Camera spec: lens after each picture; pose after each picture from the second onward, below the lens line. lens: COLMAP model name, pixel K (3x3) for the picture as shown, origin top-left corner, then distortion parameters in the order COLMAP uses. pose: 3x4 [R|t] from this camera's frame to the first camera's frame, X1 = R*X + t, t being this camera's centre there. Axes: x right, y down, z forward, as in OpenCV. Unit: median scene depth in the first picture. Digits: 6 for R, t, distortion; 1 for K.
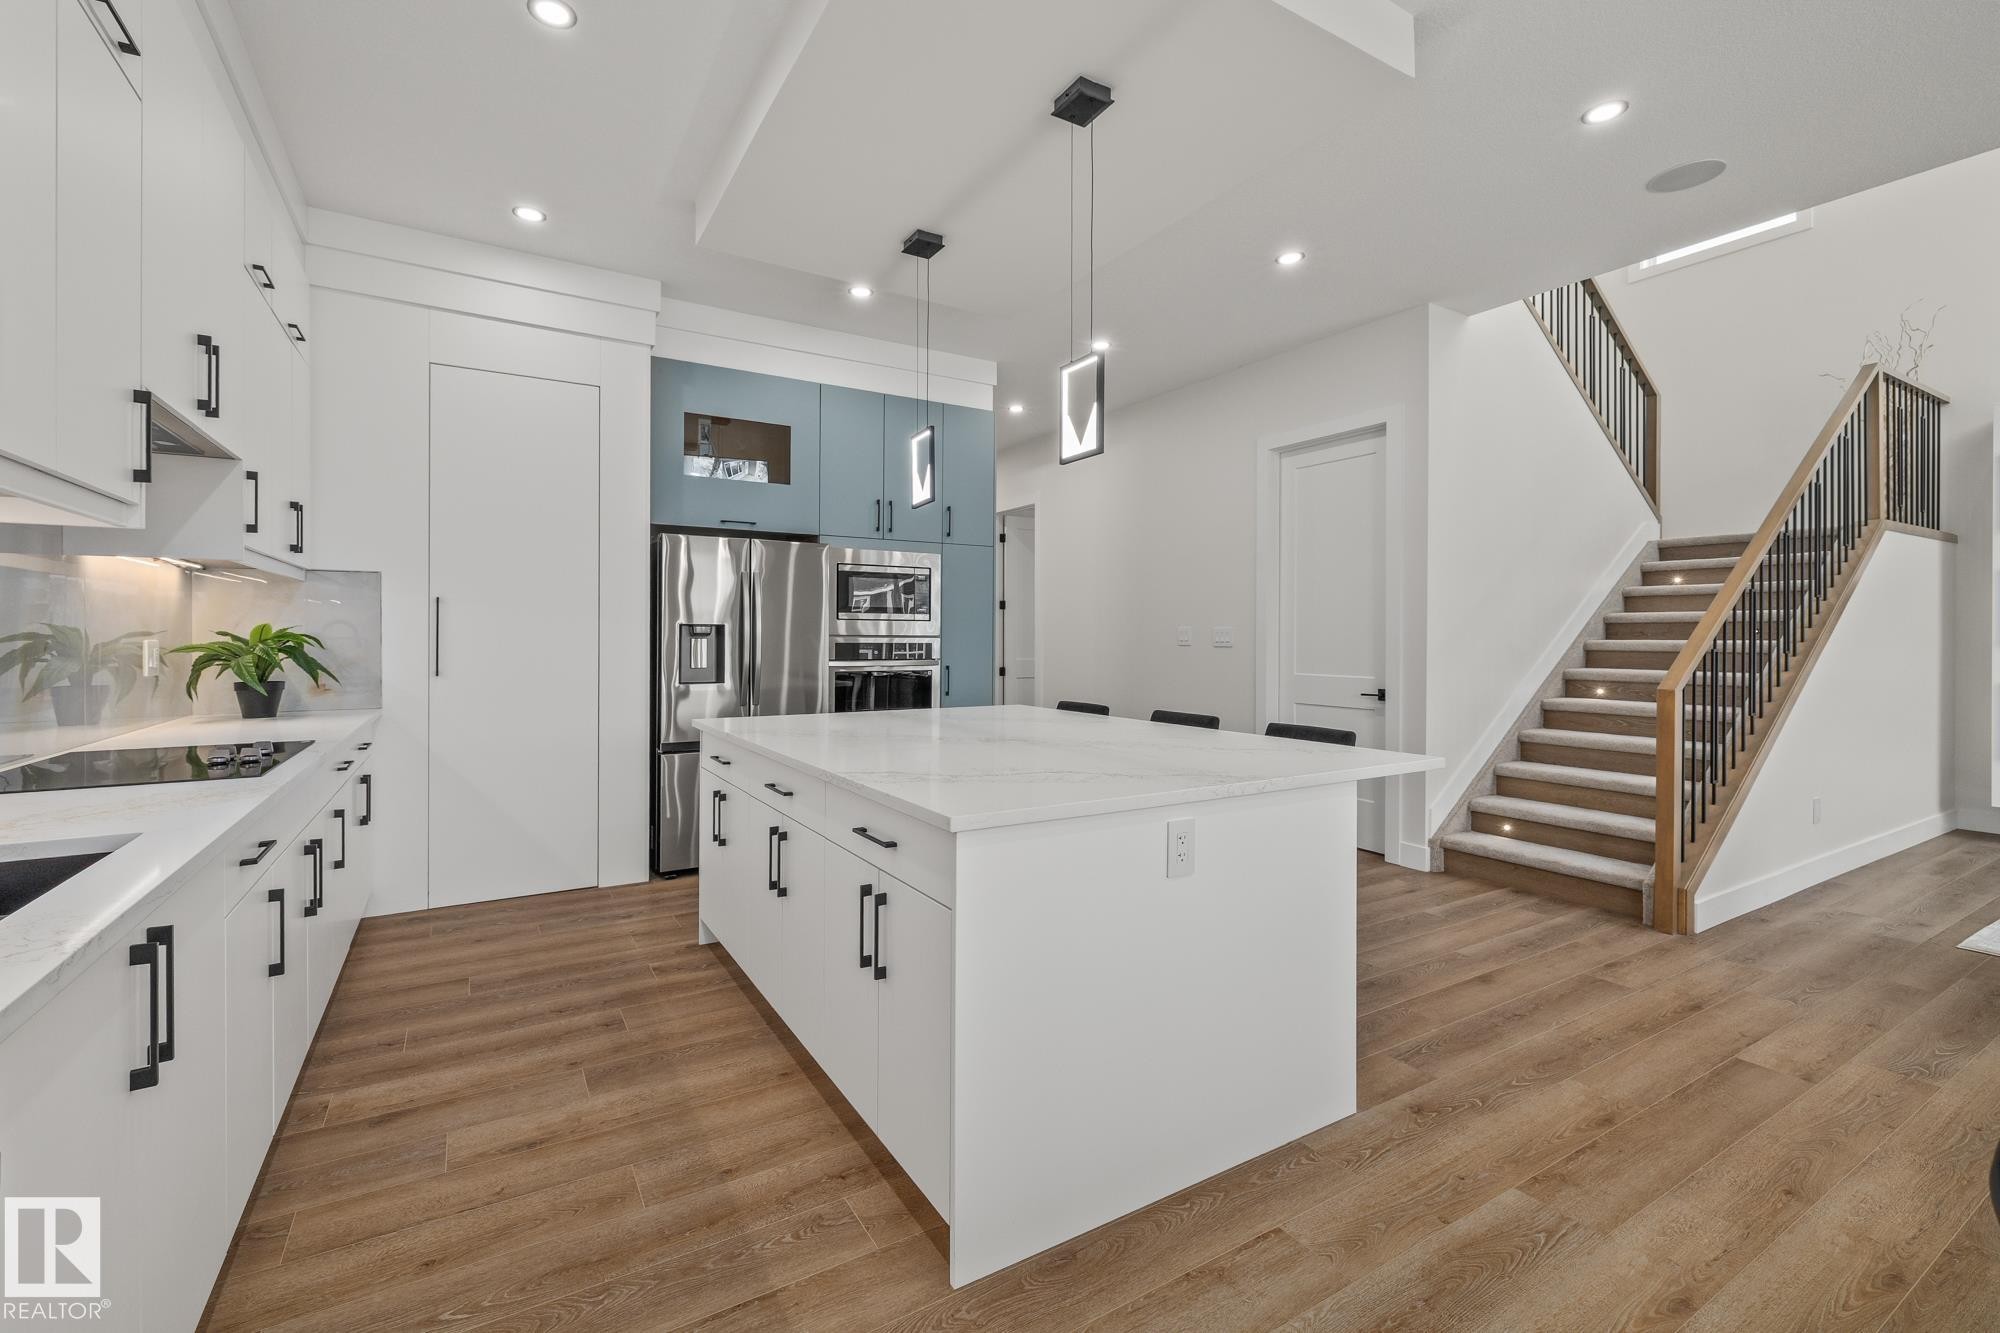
lens RADIAL K [[843.6, 0, 986.2], [0, 843.6, 643.5], [0, 0, 1]] dist [-0.001587, 0.000159]
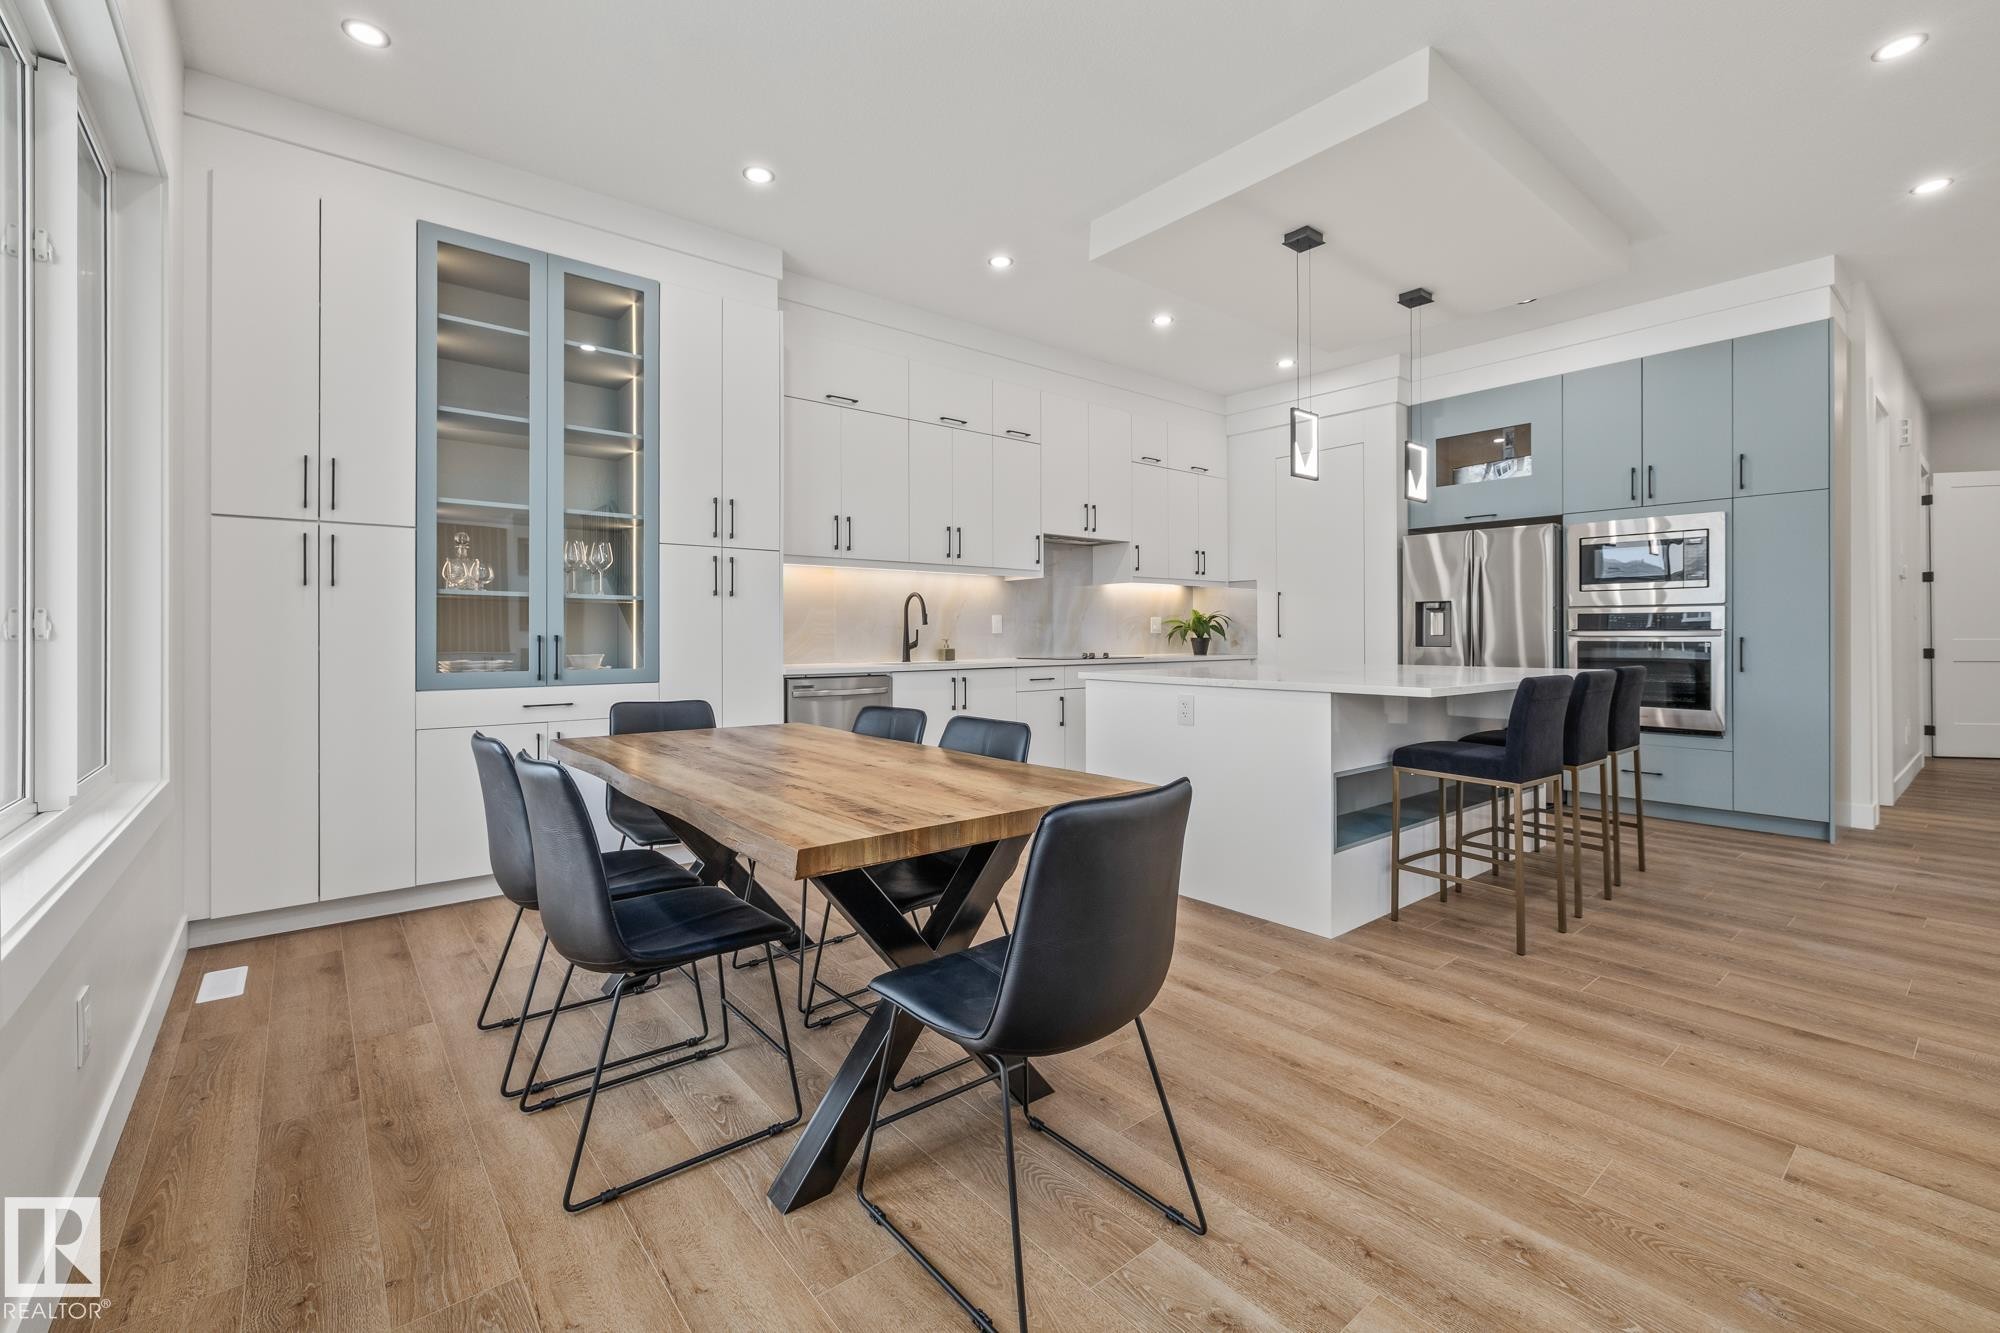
lens RADIAL K [[843.6, 0, 984.6], [0, 843.6, 631.6], [0, 0, 1]] dist [-0.001587, 0.000159]
pose [[0.150131, -0.007392, -0.988638, 0.823438], [-0.005322, 0.999952, -0.008285, 0.037261], [0.988652, 0.006505, 0.150084, 0.118143]]
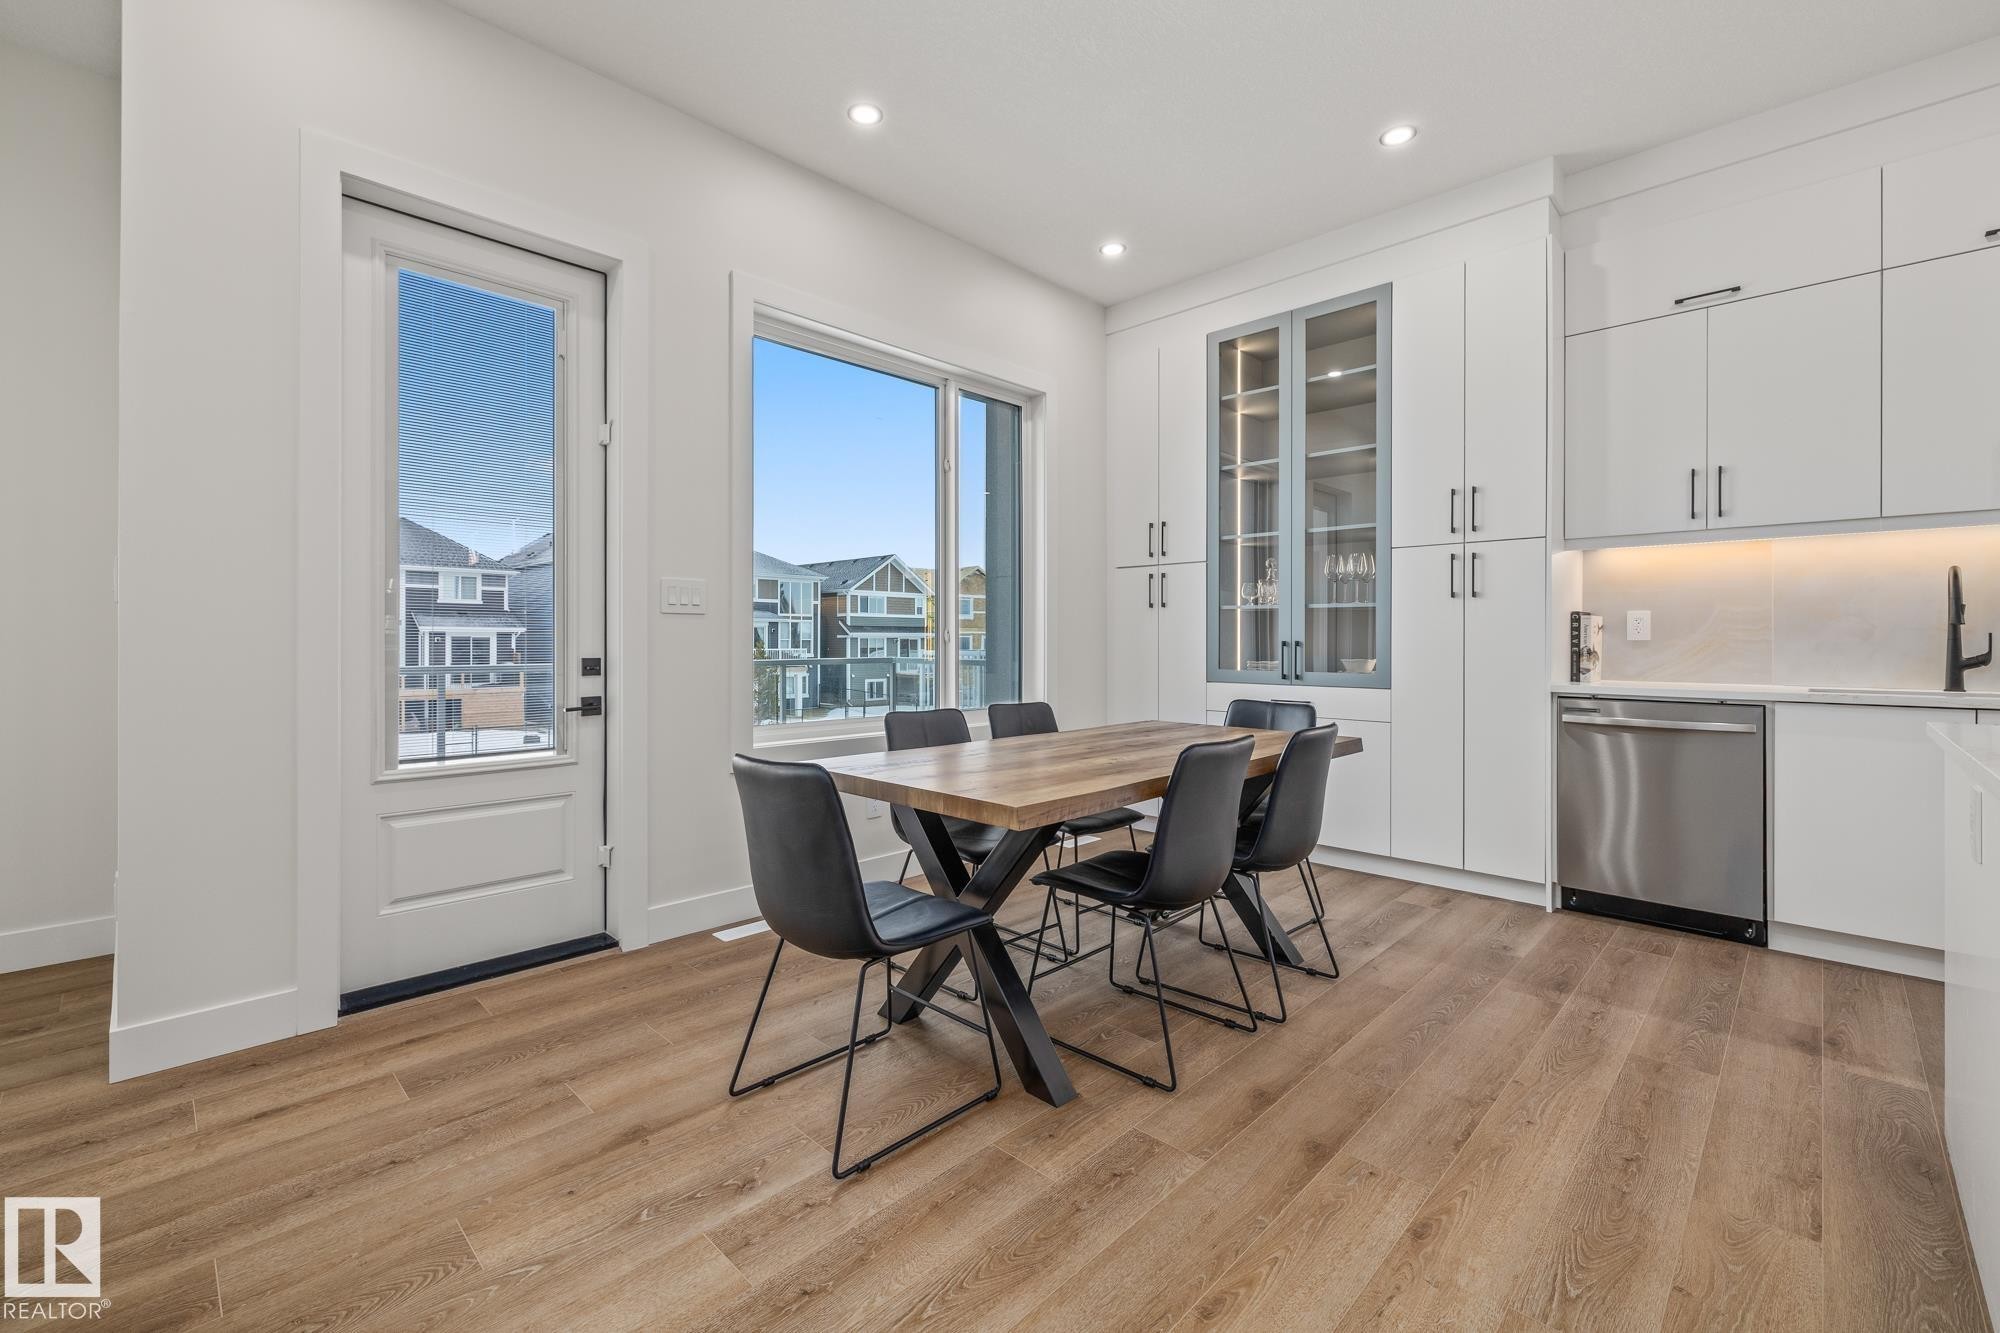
lens RADIAL K [[843.6, 0, 978.4], [0, 843.6, 637.1], [0, 0, 1]] dist [-0.001587, 0.000159]
pose [[-0.967857, -0.005611, -0.251438, 0.542487], [-0.006890, 0.999967, 0.004204, 0.030809], [0.251406, 0.005801, -0.967864, 0.625742]]
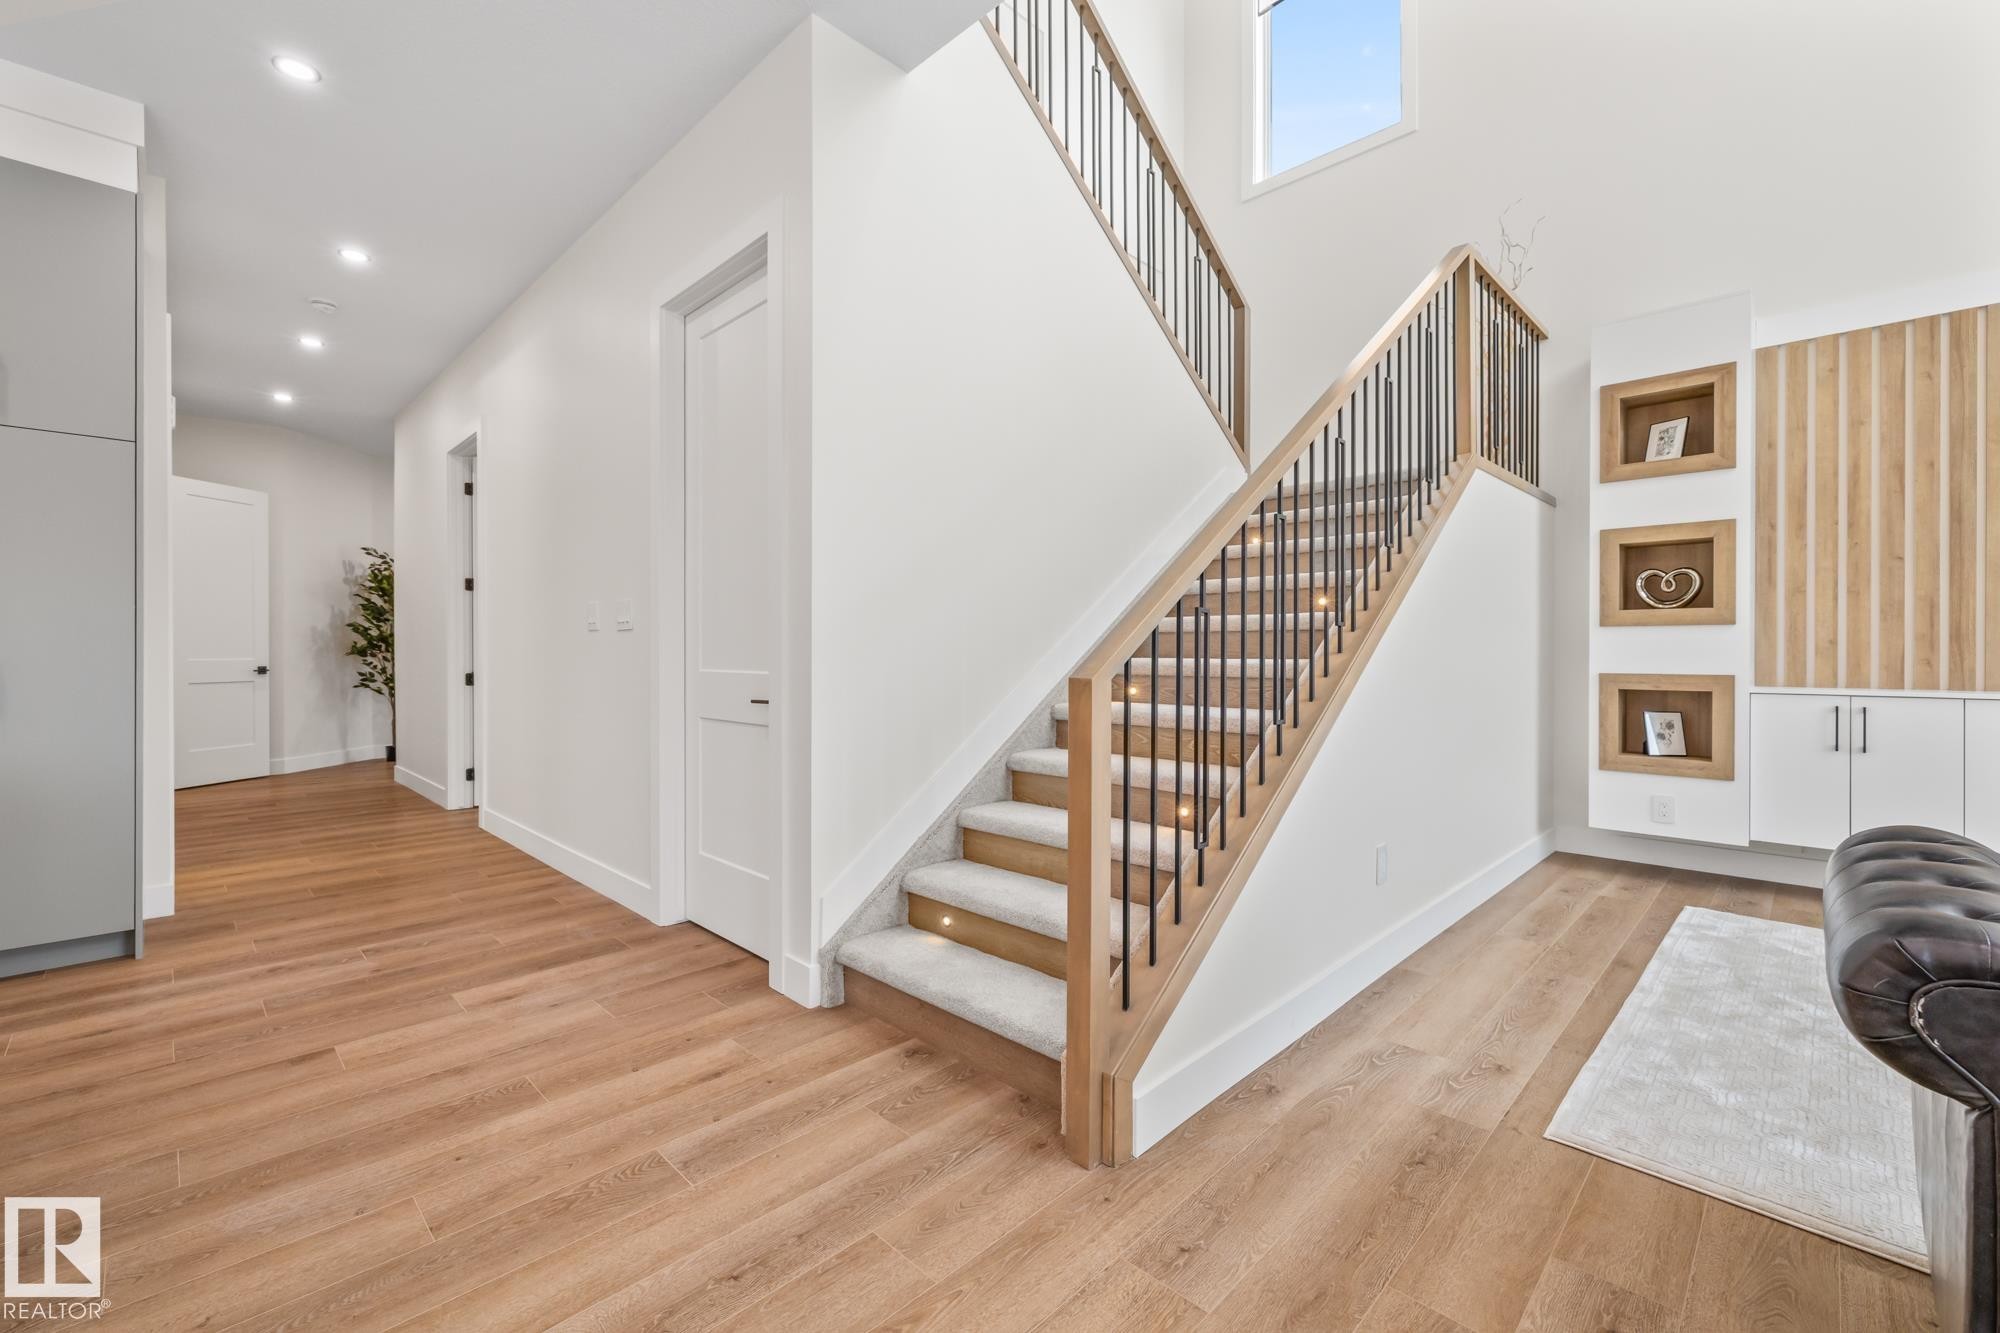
lens RADIAL K [[843.6, 0, 982.3], [0, 843.6, 662.4], [0, 0, 1]] dist [-0.001587, 0.000159]
pose [[0.968243, -0.006430, 0.249929, 0.493637], [0.004743, 0.999962, 0.007349, 0.031733], [-0.249966, -0.005930, 0.968236, 0.417515]]
